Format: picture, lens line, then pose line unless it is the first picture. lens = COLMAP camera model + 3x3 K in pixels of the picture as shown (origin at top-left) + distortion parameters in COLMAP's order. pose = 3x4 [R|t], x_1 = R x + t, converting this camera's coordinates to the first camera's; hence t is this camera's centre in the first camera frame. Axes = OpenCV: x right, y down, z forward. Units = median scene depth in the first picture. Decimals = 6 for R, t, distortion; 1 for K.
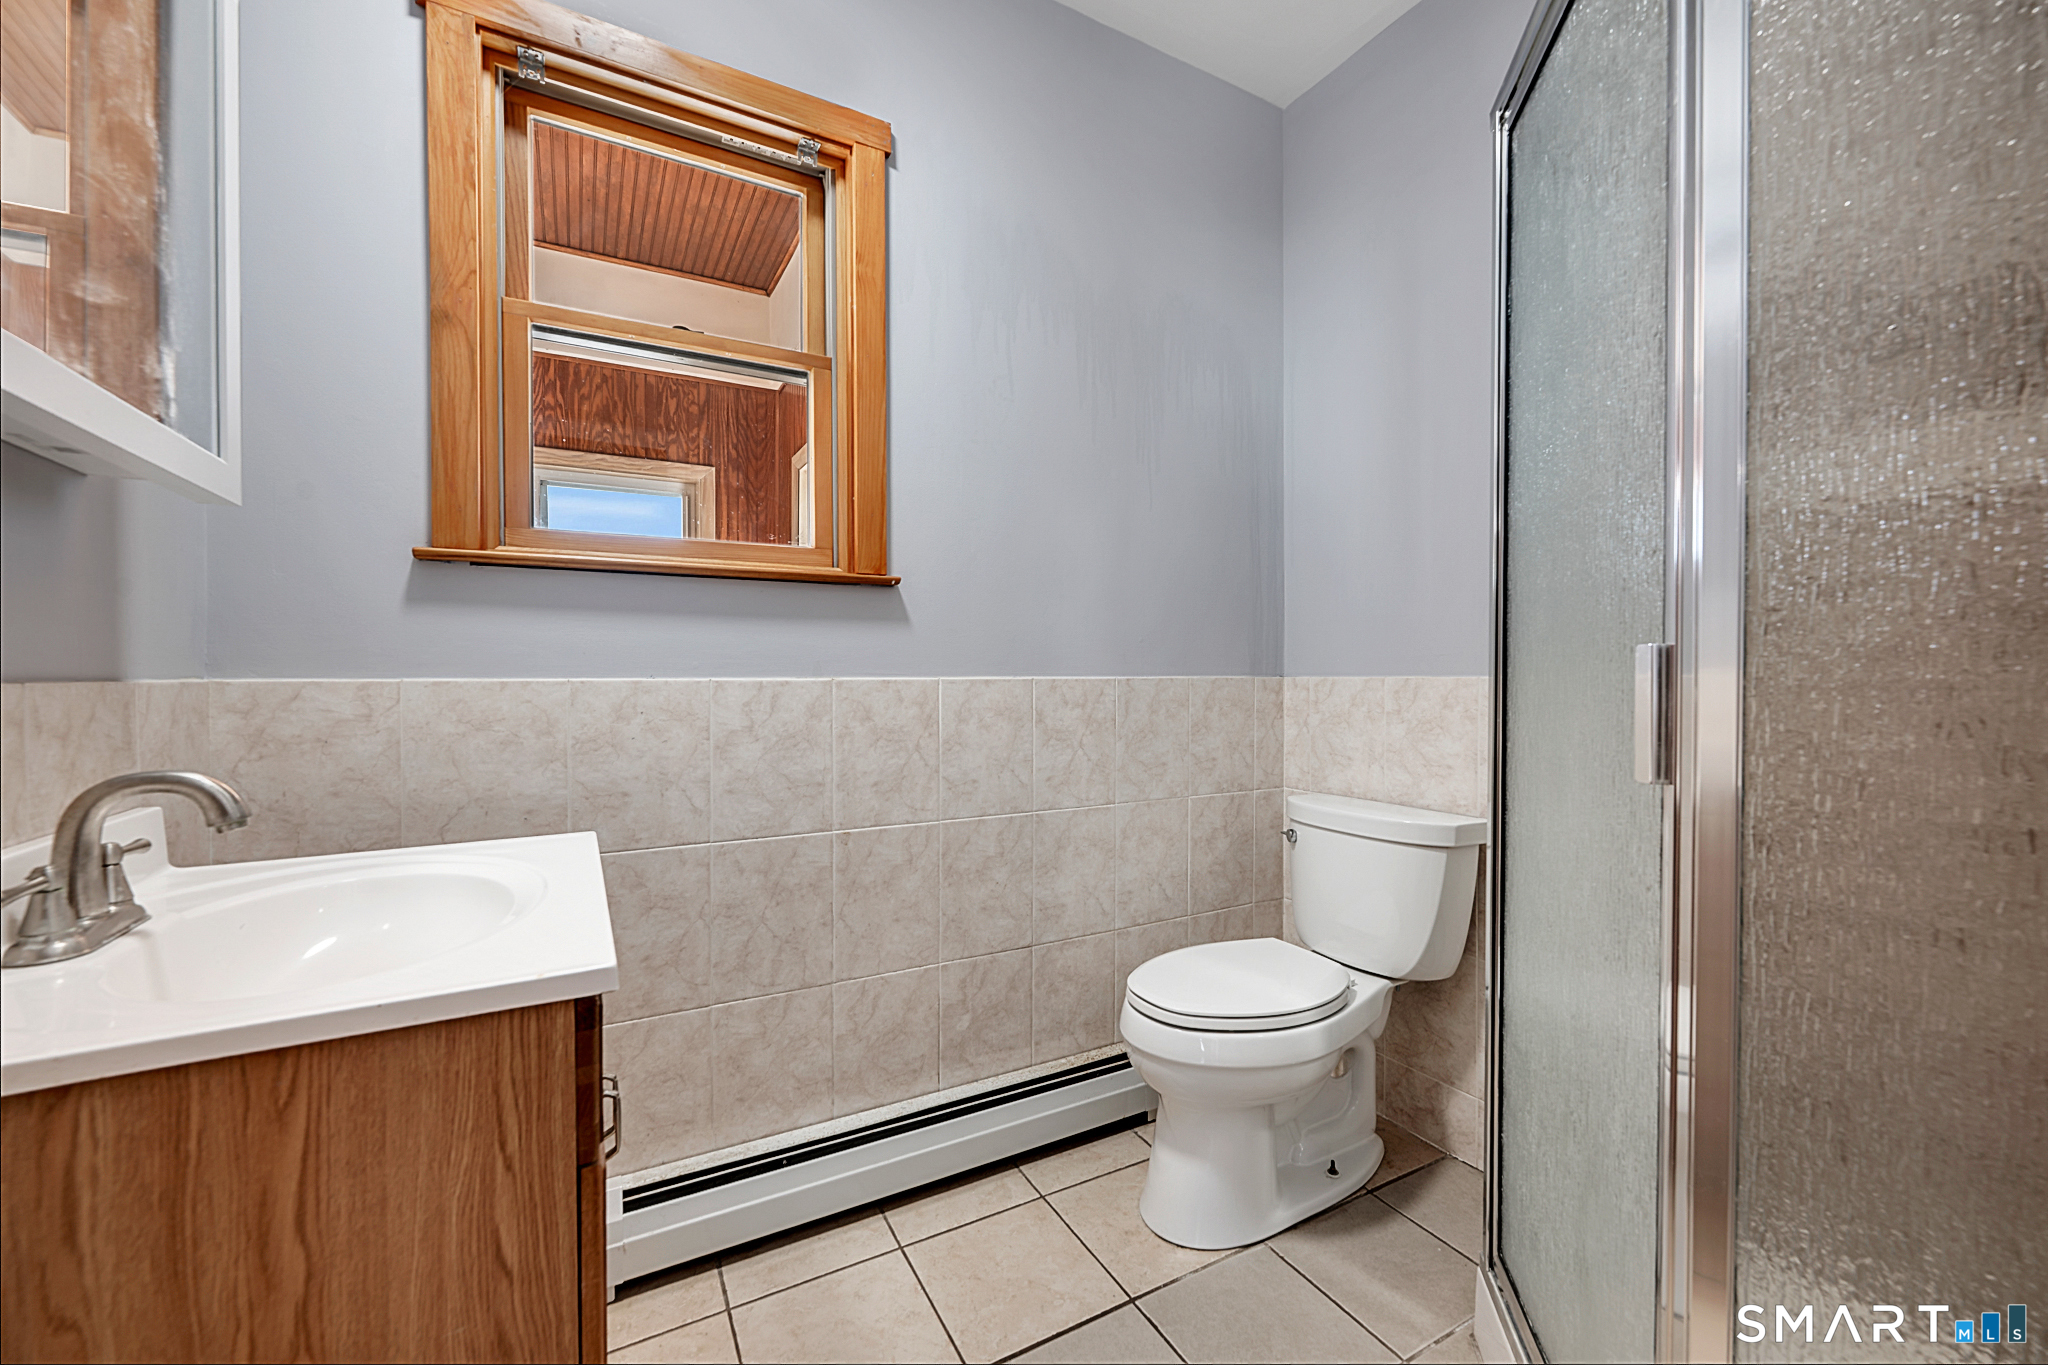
lens RADIAL K [[823.7, 0, 1030.4], [0, 823.7, 684.1], [0, 0, 1]] dist [-0.007354, -0.000433]
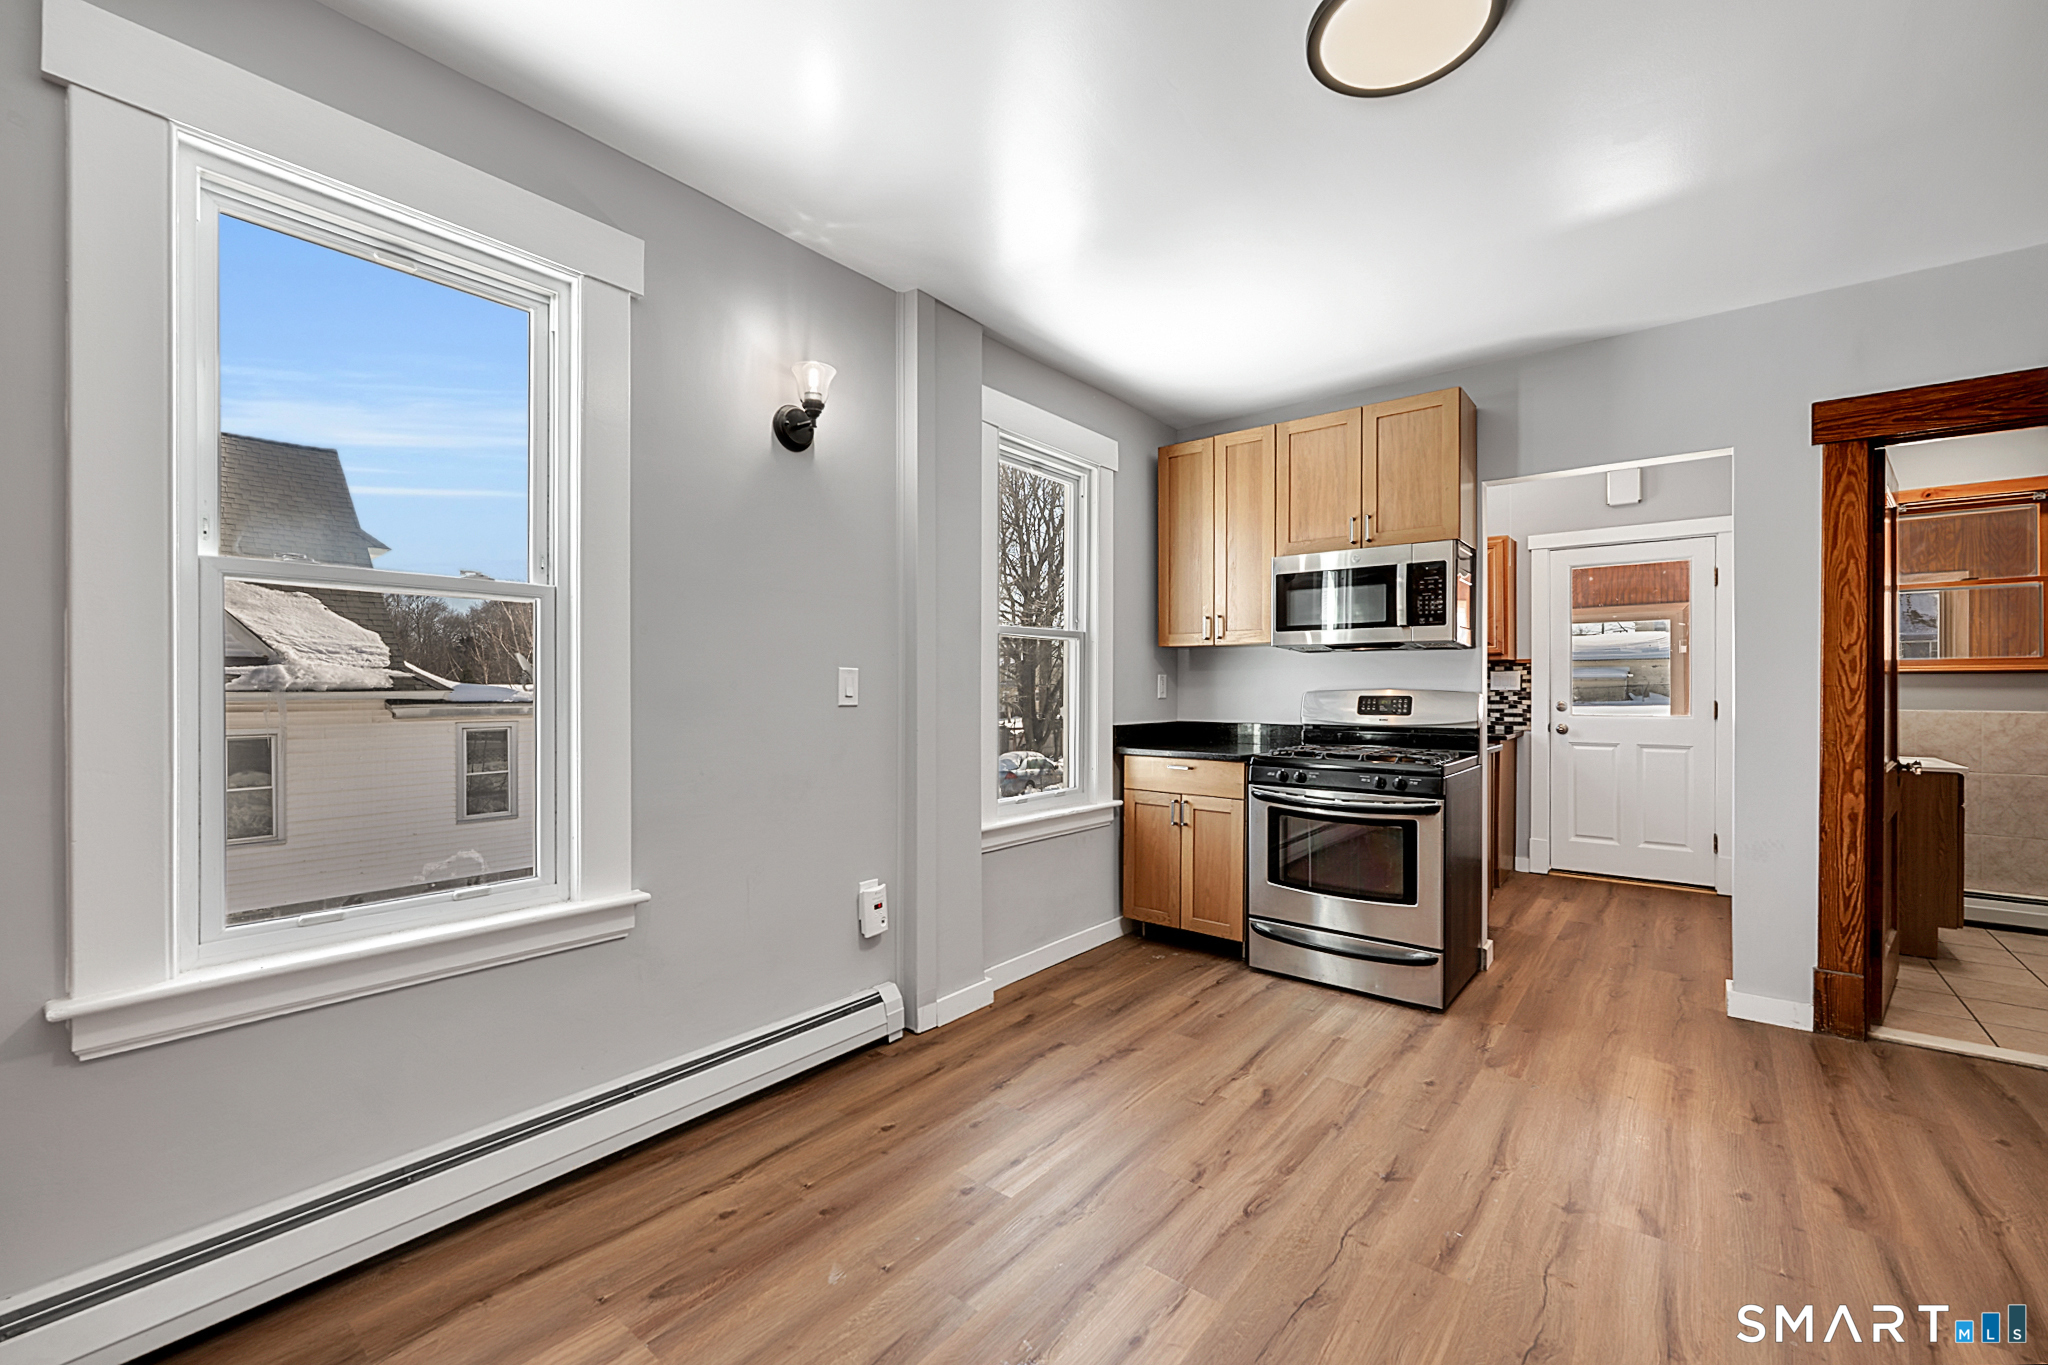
lens RADIAL K [[823.7, 0, 1025.7], [0, 823.7, 687.3], [0, 0, 1]] dist [-0.007354, -0.000433]
pose [[0.363693, 0.001843, -0.931517, 0.912053], [-0.009276, 0.999956, -0.001643, -0.049048], [0.931473, 0.009239, 0.363694, -2.754321]]
